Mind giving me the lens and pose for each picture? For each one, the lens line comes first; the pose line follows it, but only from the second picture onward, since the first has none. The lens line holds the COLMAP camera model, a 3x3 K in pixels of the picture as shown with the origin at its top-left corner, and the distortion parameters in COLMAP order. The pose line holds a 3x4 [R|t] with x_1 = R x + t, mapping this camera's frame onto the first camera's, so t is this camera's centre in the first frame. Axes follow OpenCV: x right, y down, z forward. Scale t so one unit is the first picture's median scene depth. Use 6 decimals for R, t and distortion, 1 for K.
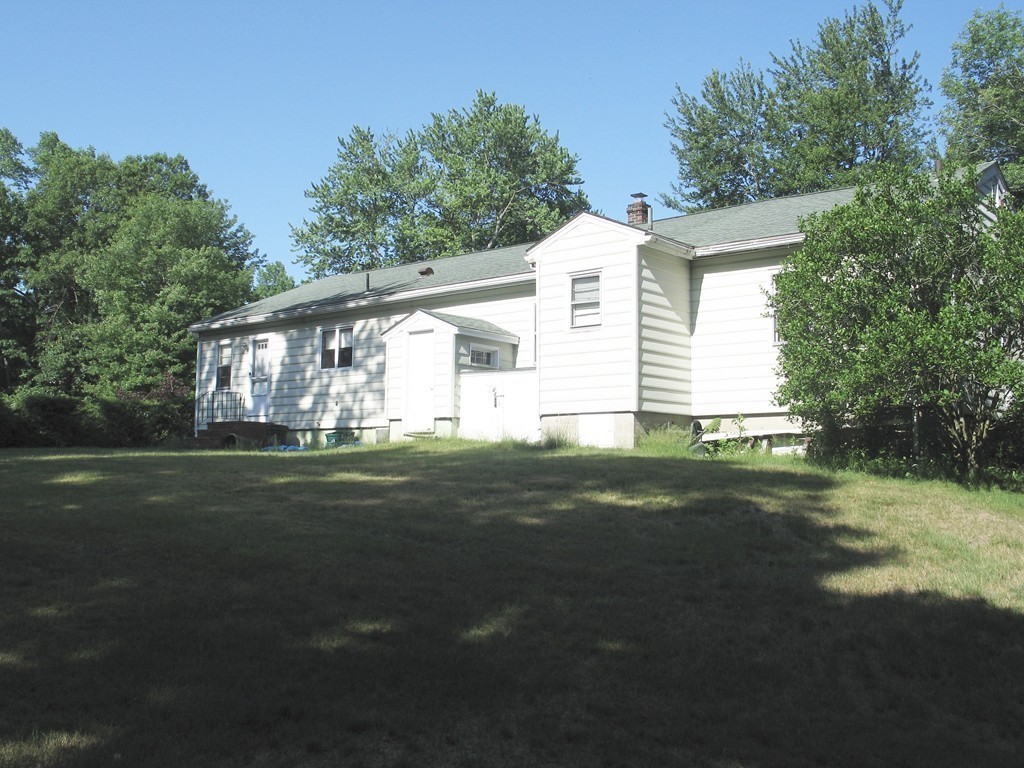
lens RADIAL K [[1022.5, 0, 512.0], [0, 1022.5, 384.0], [0, 0, 1]] dist [-0.072962, -0.007283]
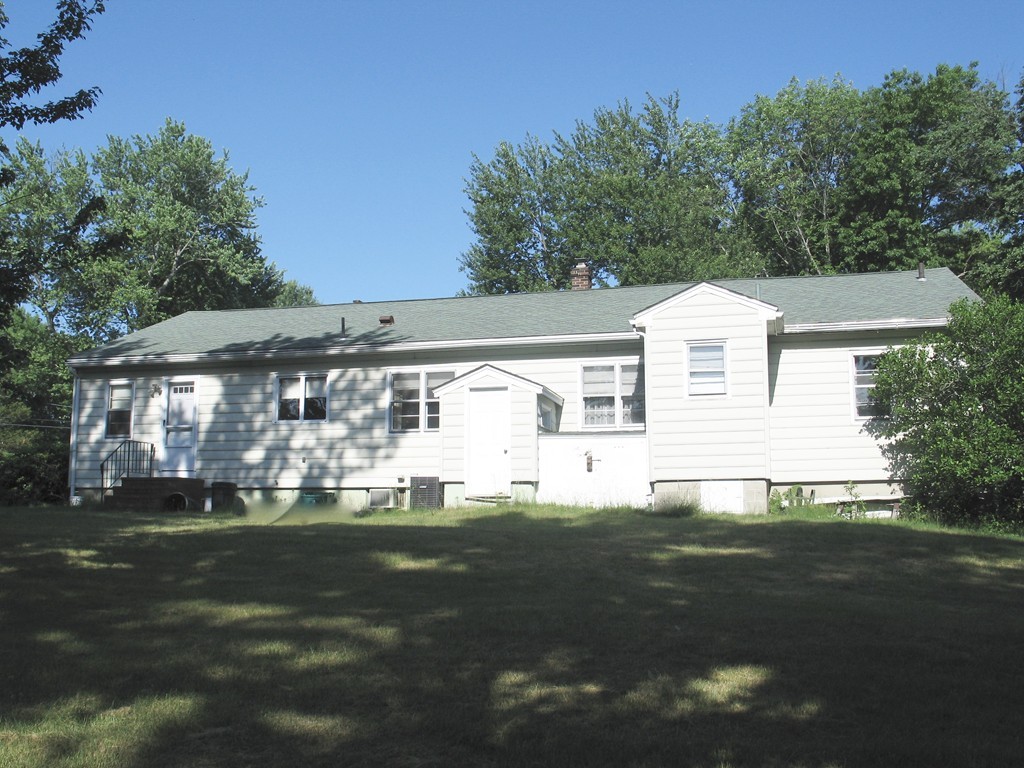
lens RADIAL K [[1022.5, 0, 512.0], [0, 1022.5, 384.0], [0, 0, 1]] dist [-0.072962, -0.007283]
pose [[0.918582, 0.053915, 0.391535, -0.345942], [-0.033627, 0.997721, -0.058496, -0.000938], [-0.393797, 0.040567, 0.918302, 0.103243]]
